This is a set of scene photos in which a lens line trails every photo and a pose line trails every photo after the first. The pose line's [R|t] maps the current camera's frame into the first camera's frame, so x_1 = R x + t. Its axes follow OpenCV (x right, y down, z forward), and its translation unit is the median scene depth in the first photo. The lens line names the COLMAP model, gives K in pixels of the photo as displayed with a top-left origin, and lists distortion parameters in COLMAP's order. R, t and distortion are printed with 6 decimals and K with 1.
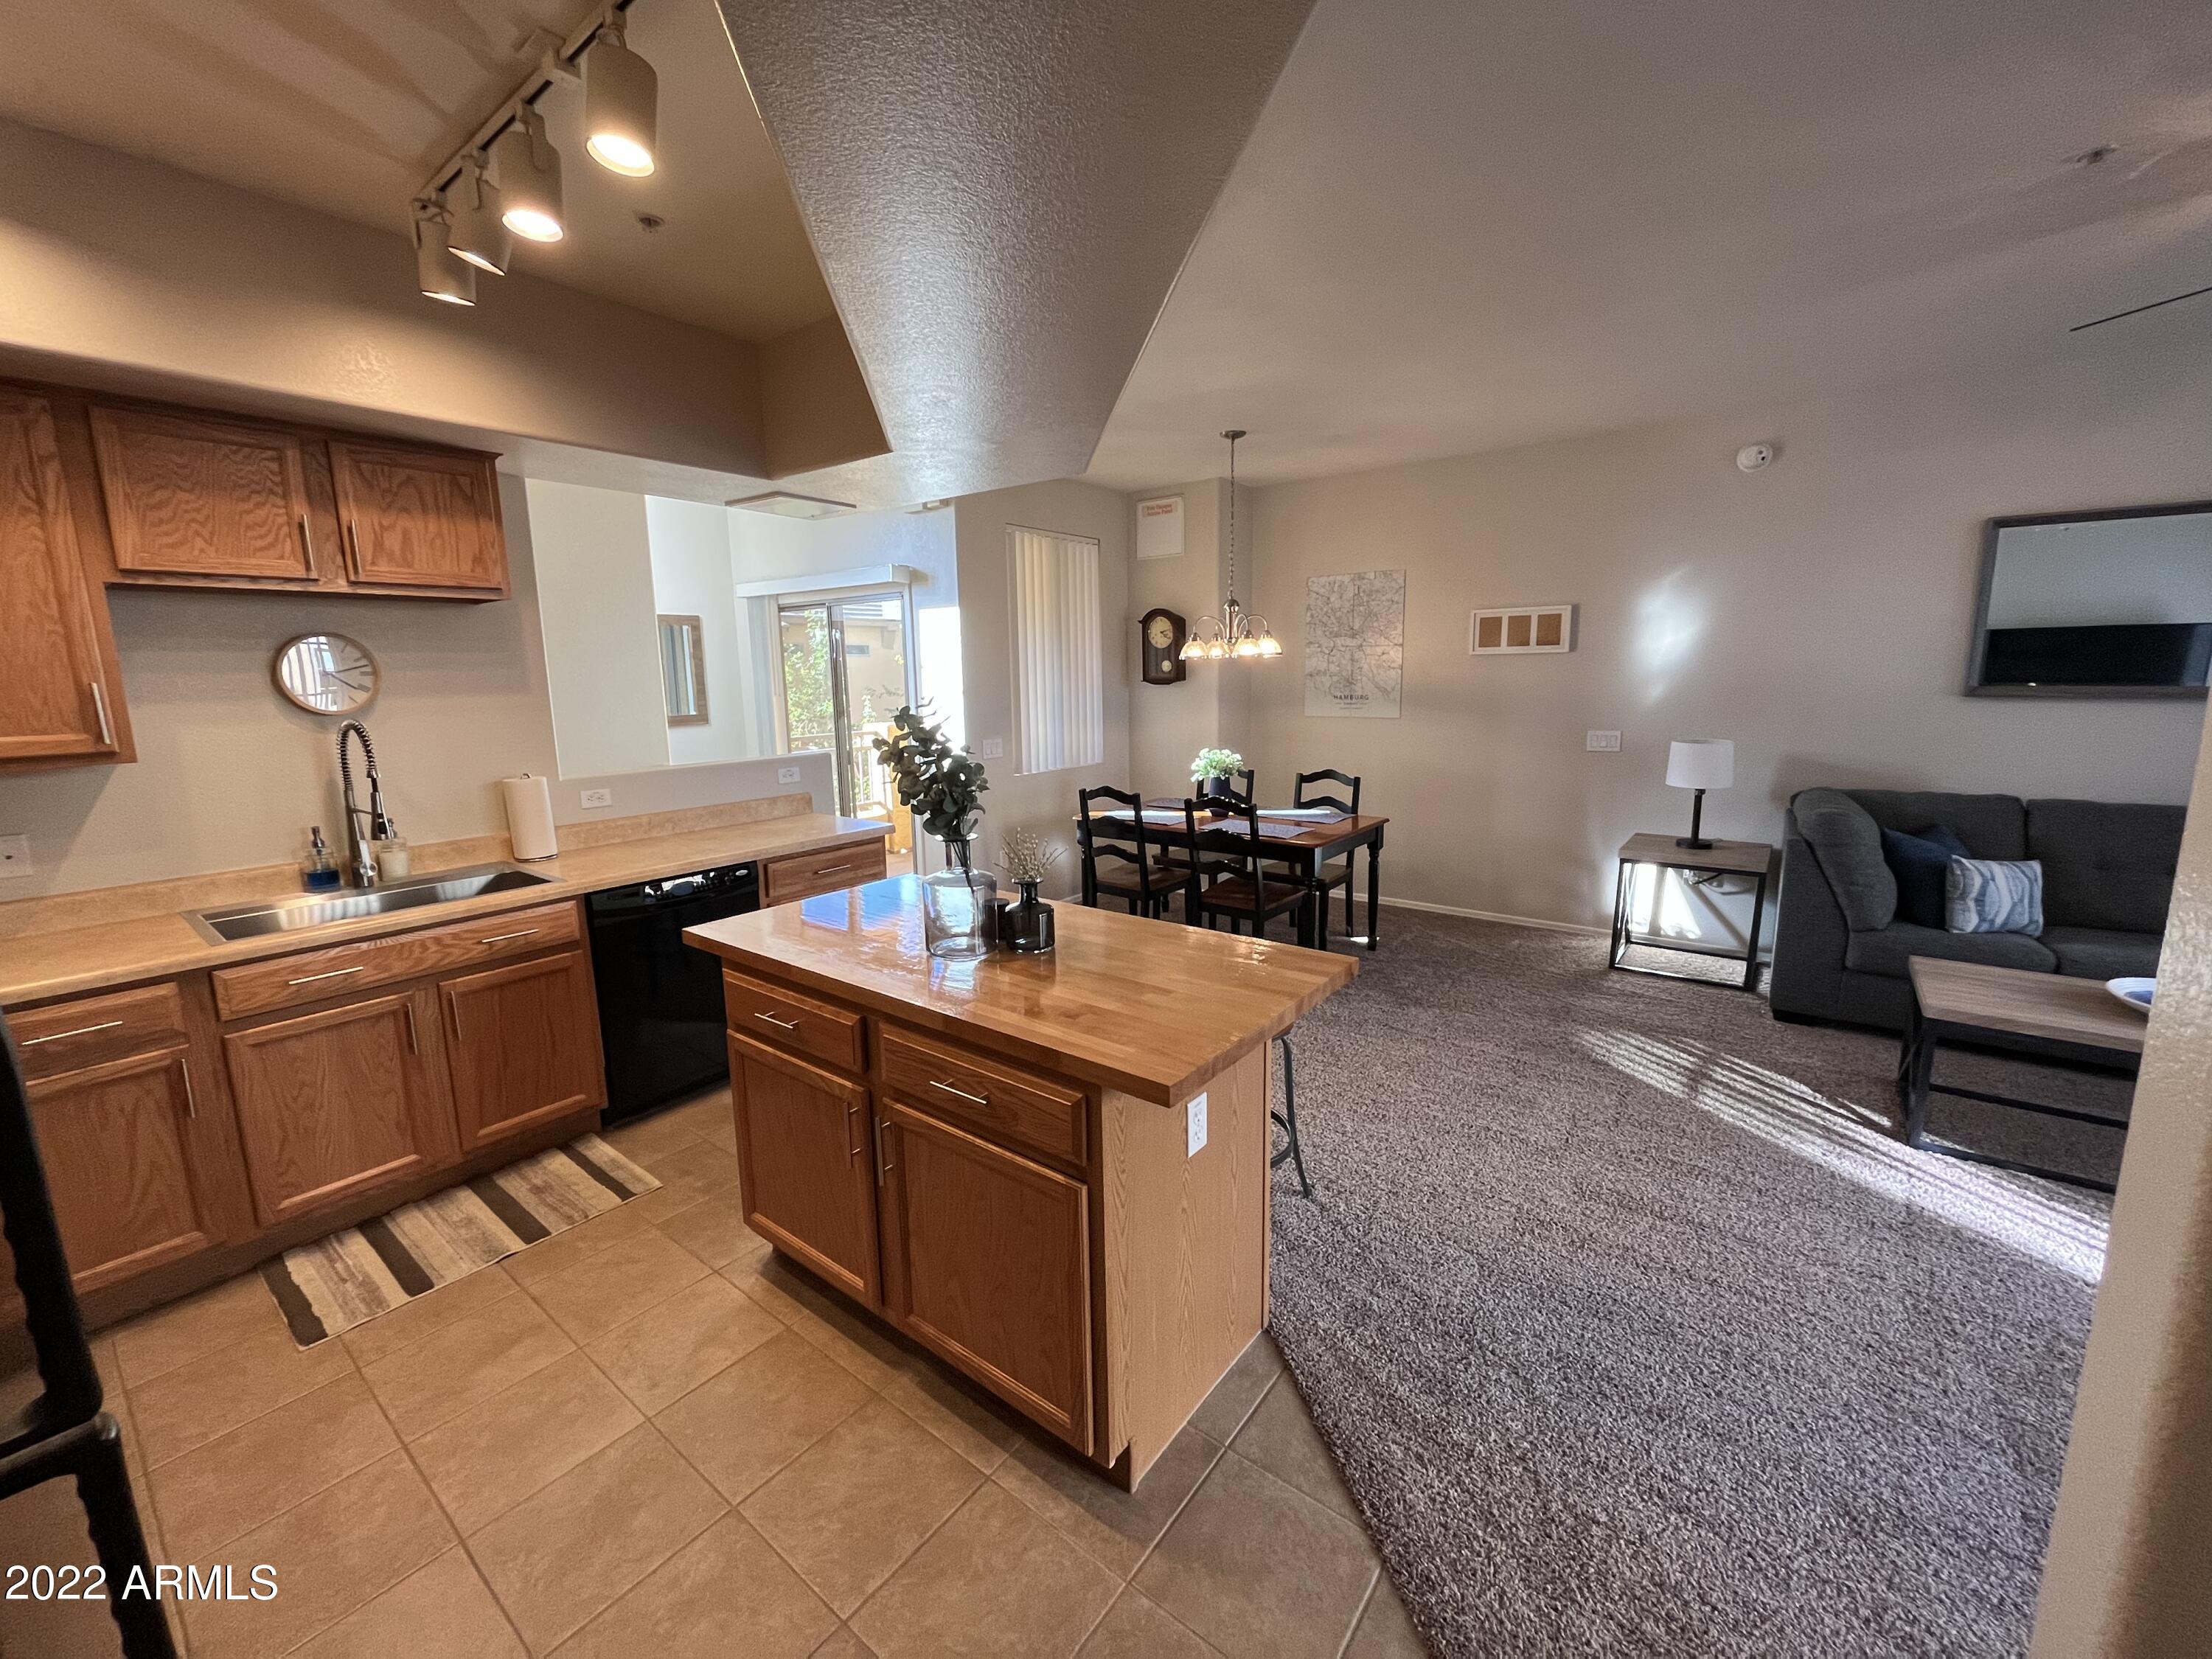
lens RADIAL K [[890.0, 0, 1100.0], [0, 890.0, 817.8], [0, 0, 1]] dist [-0.003026, -0.000068]
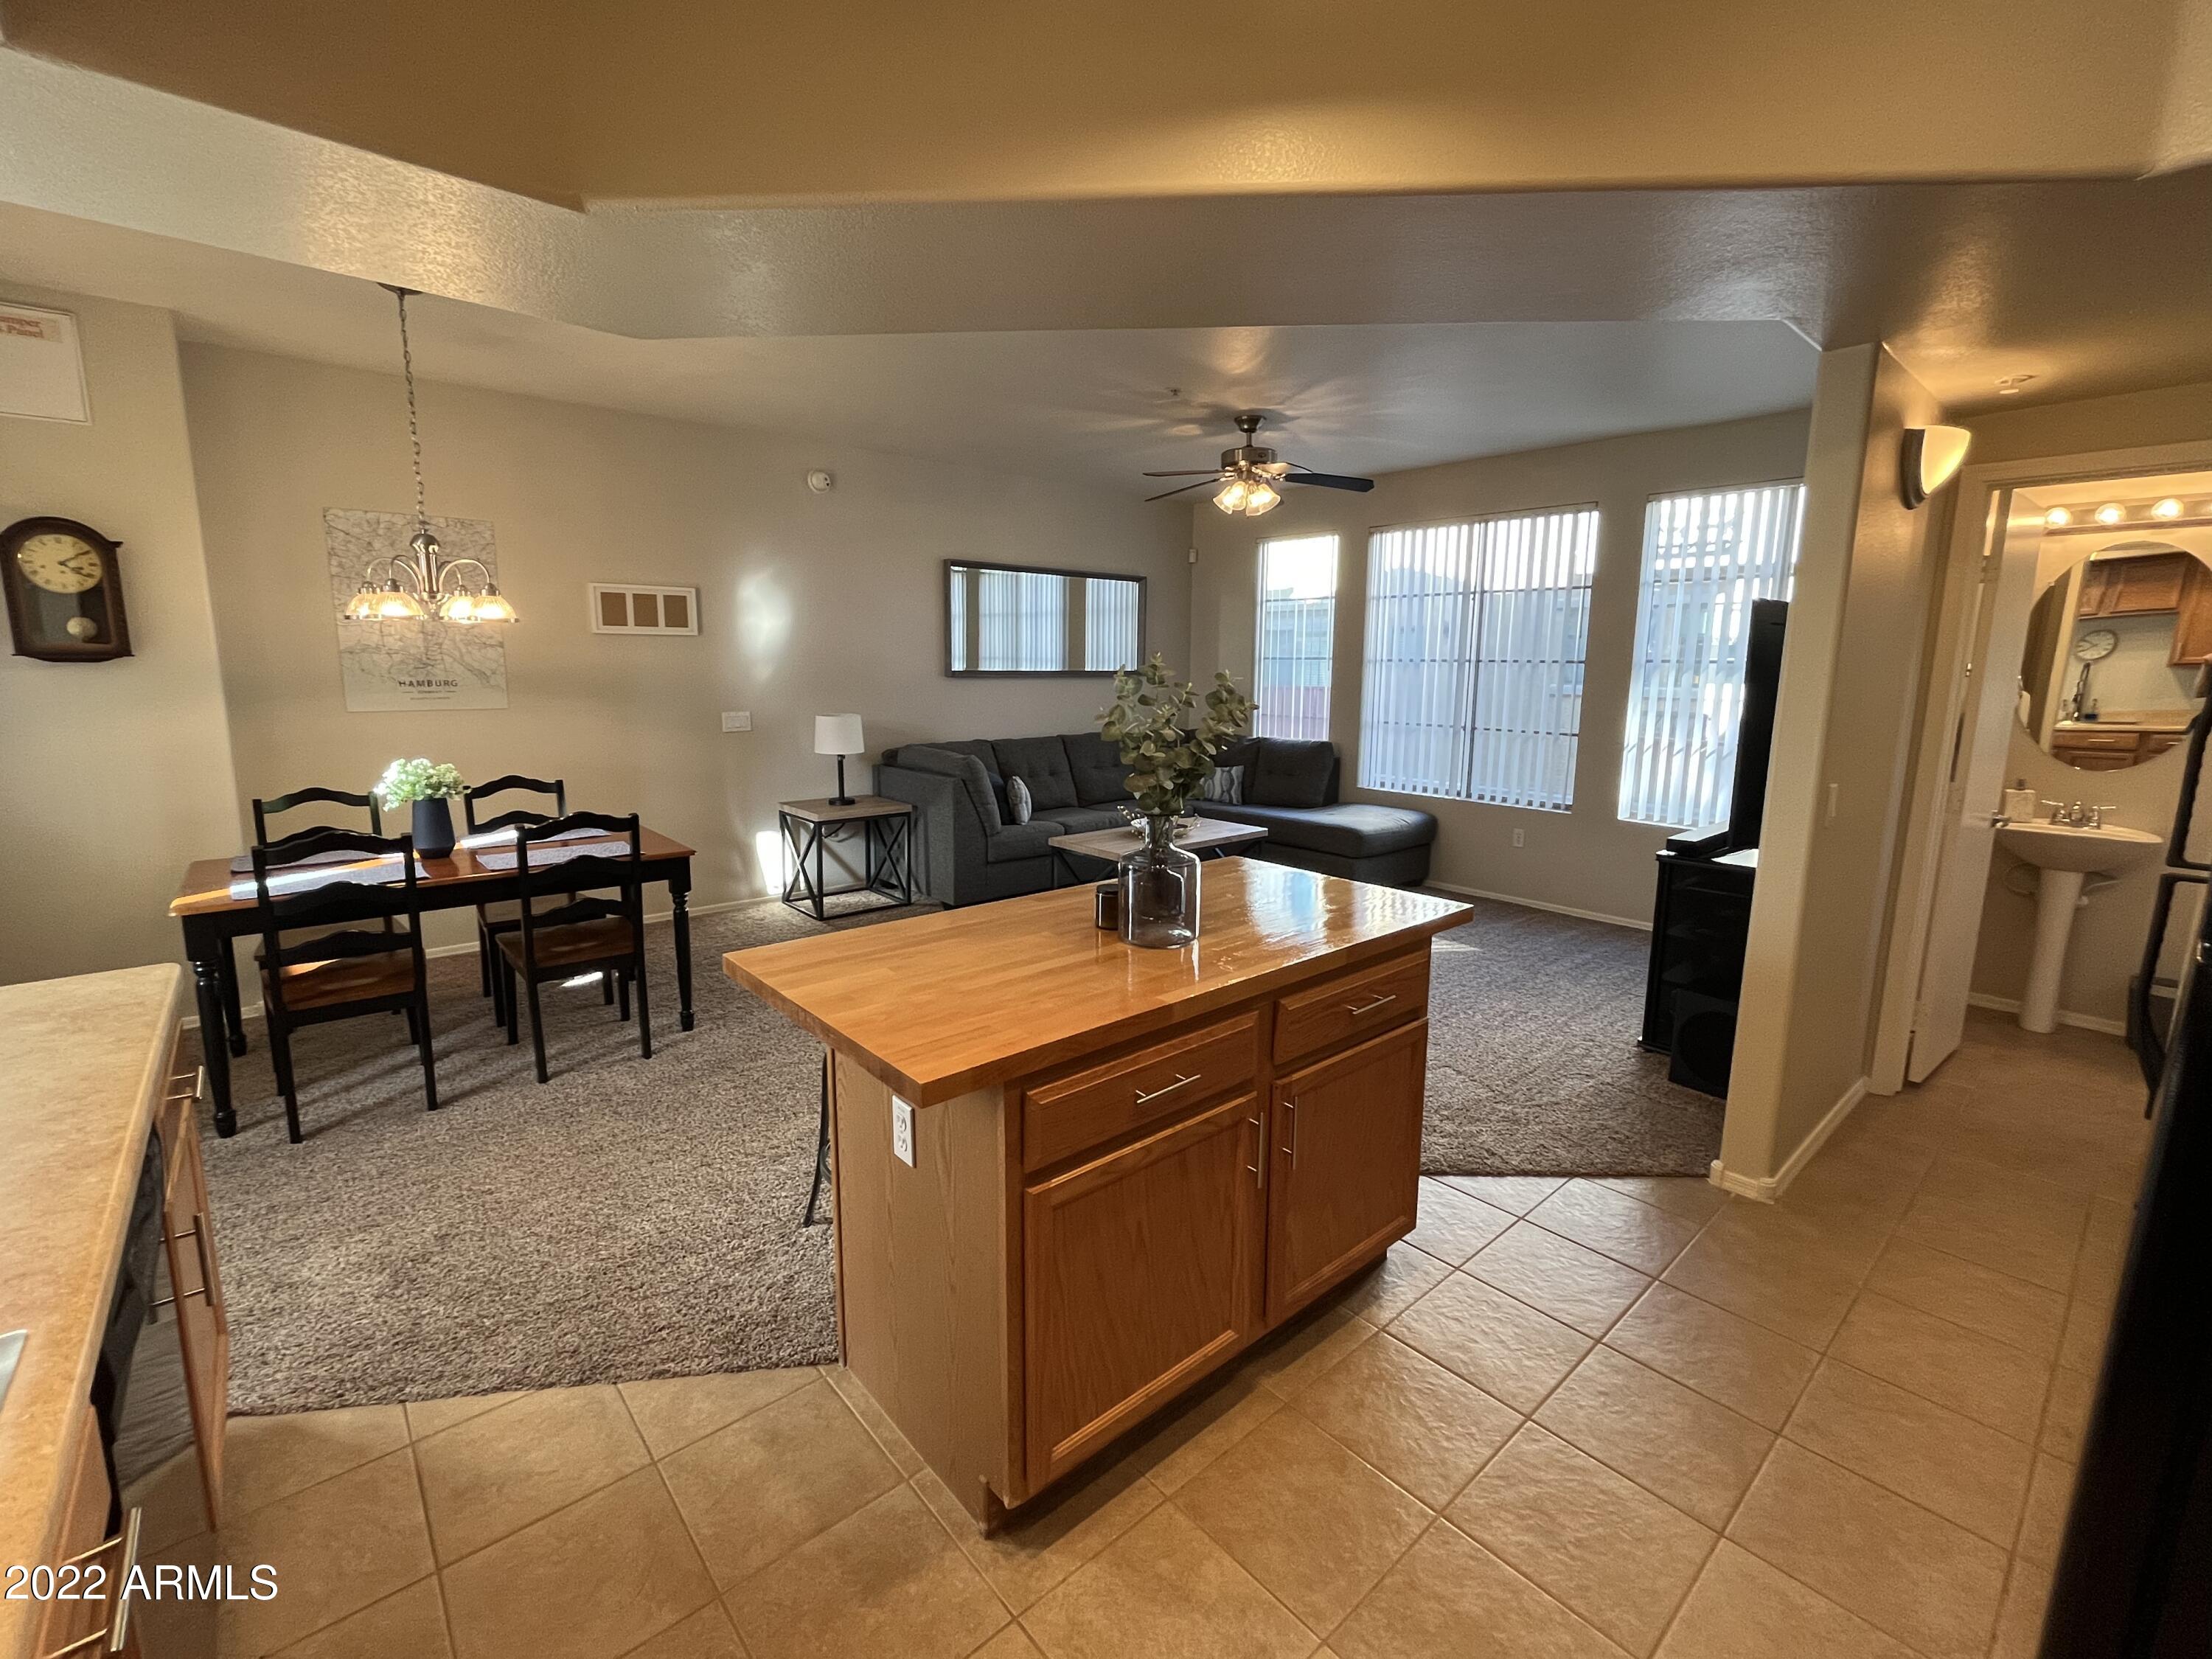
lens RADIAL K [[955.9, 0, 1100.2], [0, 955.9, 819.1], [0, 0, 1]] dist [-0.003687, 0.000396]
pose [[0.190593, -0.141146, 0.971469, -0.638498], [0.148850, 0.982322, 0.113520, -0.051031], [-0.970319, 0.122967, 0.208233, 0.494674]]
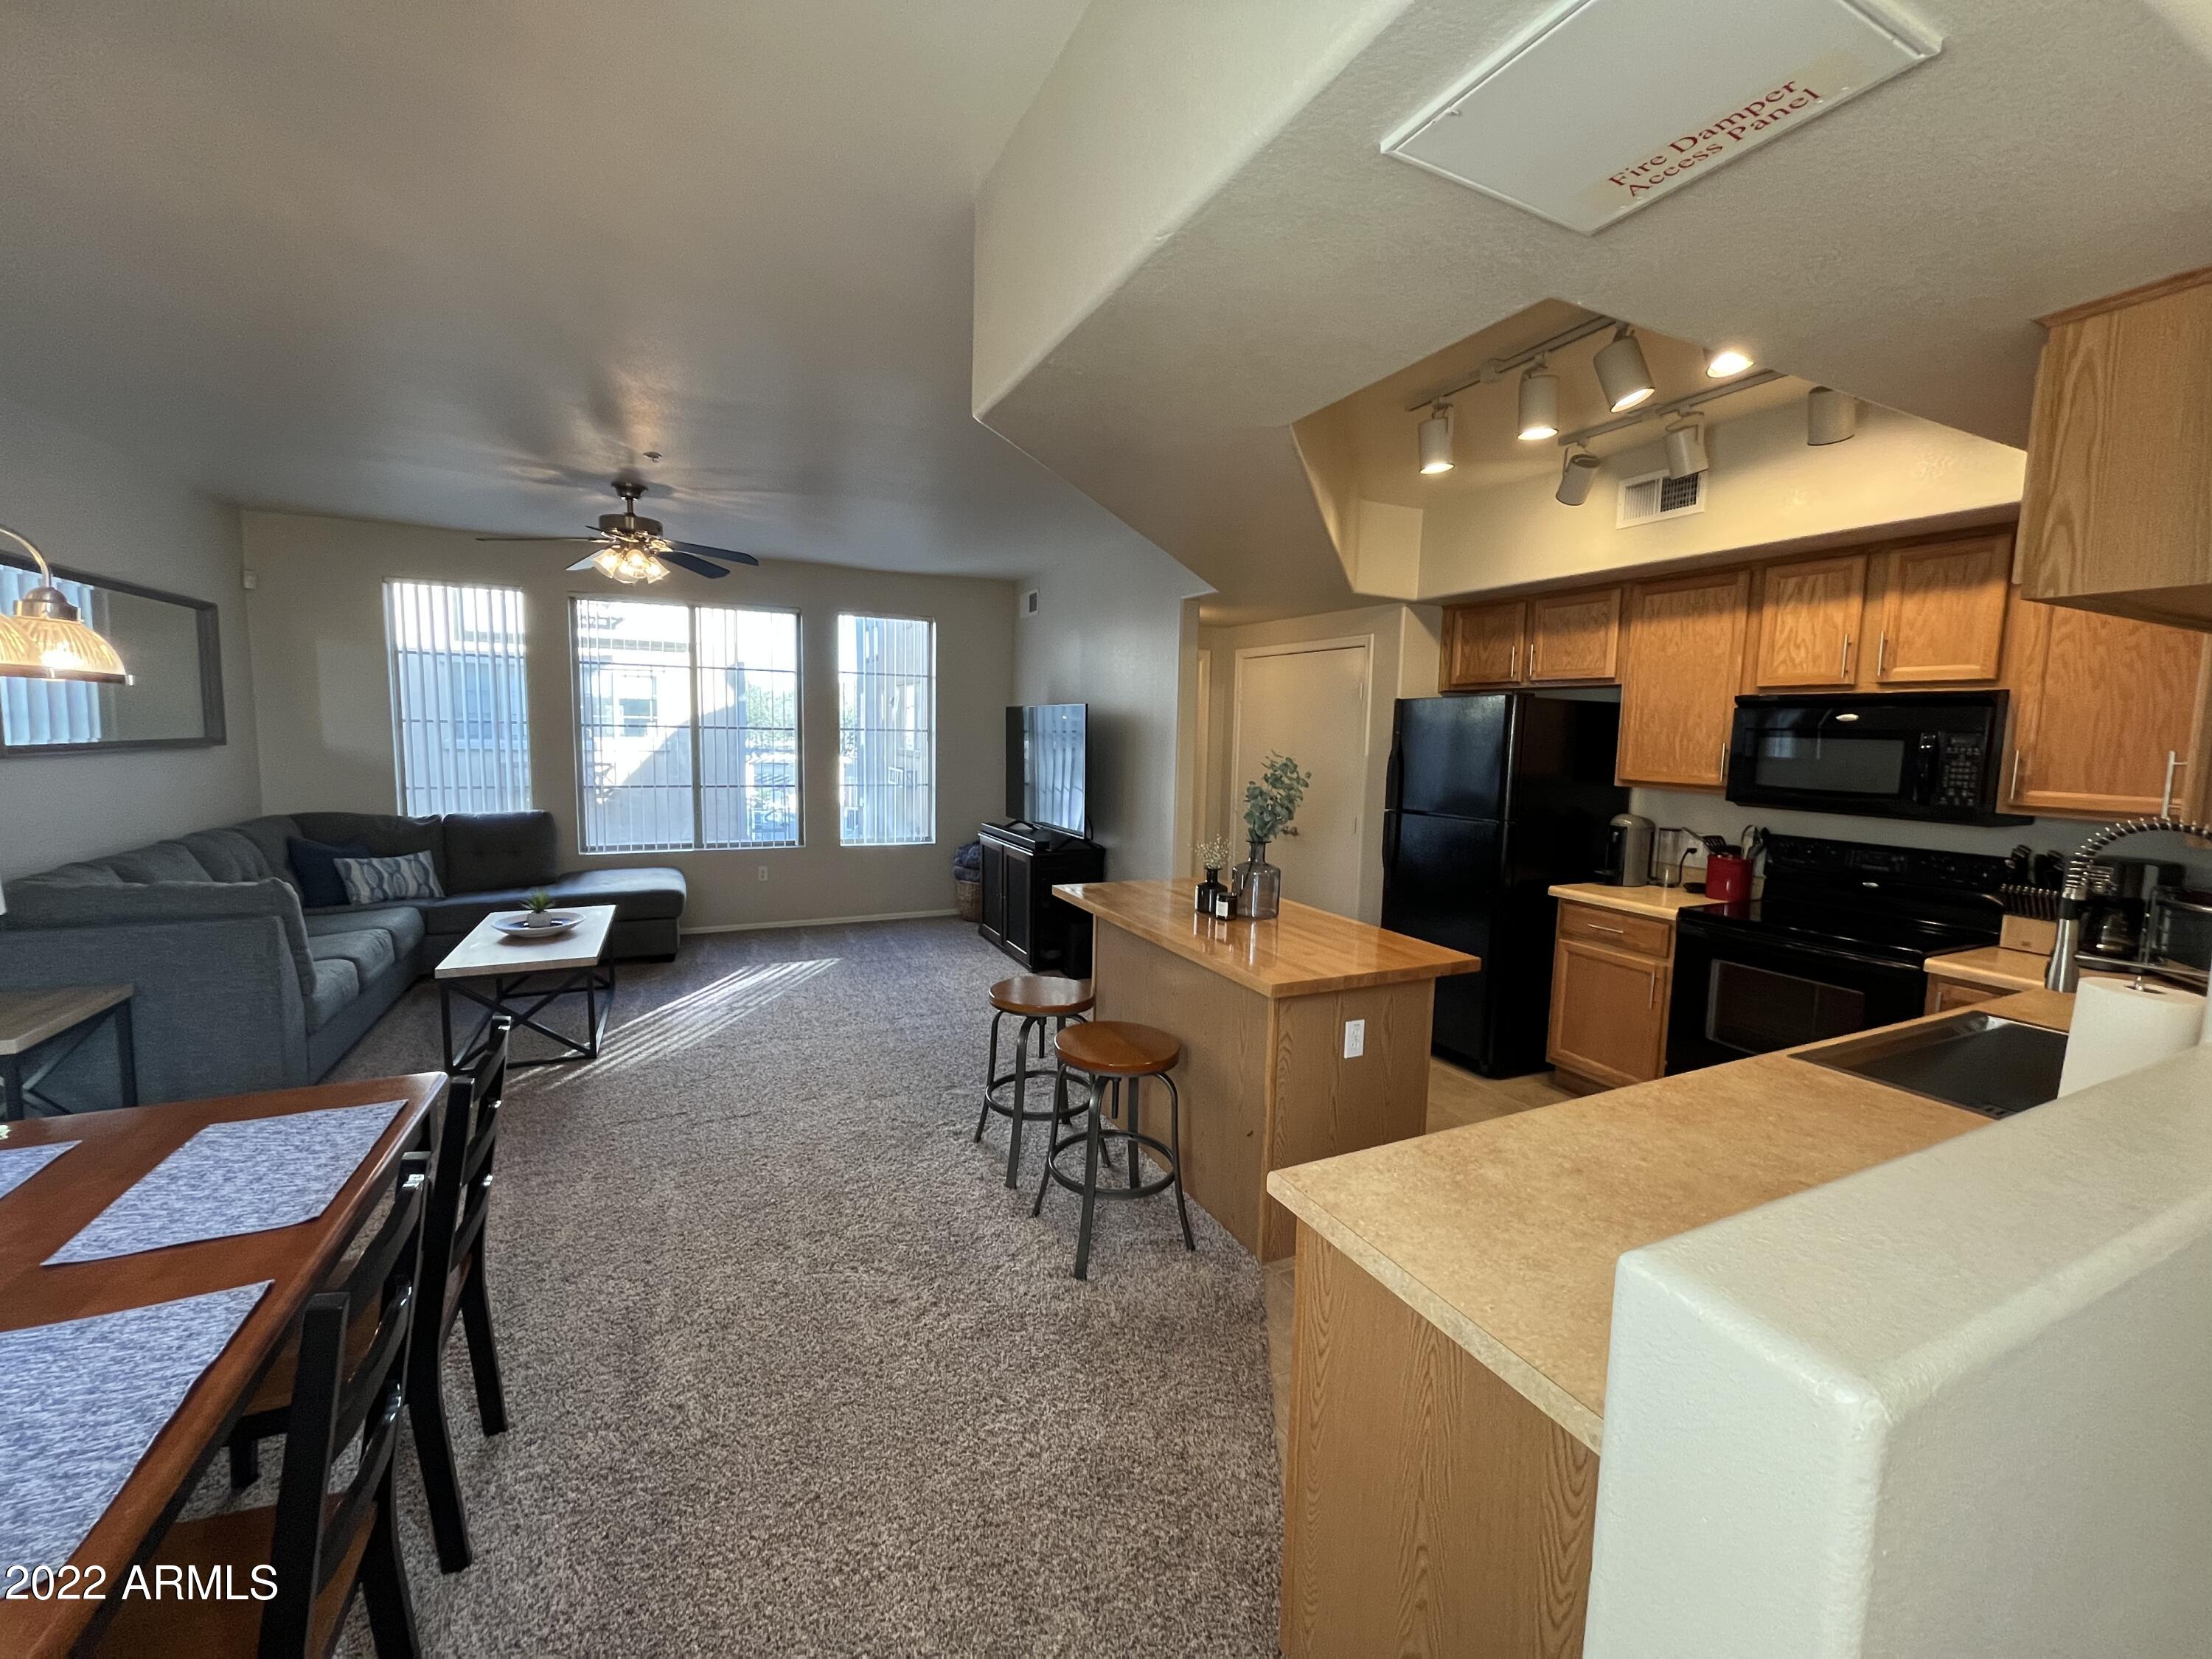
lens RADIAL K [[890.0, 0, 1102.4], [0, 890.0, 817.6], [0, 0, 1]] dist [-0.003026, -0.000068]
pose [[-0.894088, -0.047184, 0.445399, -0.350069], [0.067032, 0.969139, 0.237228, -0.231466], [-0.442847, 0.241959, -0.863332, 1.406431]]
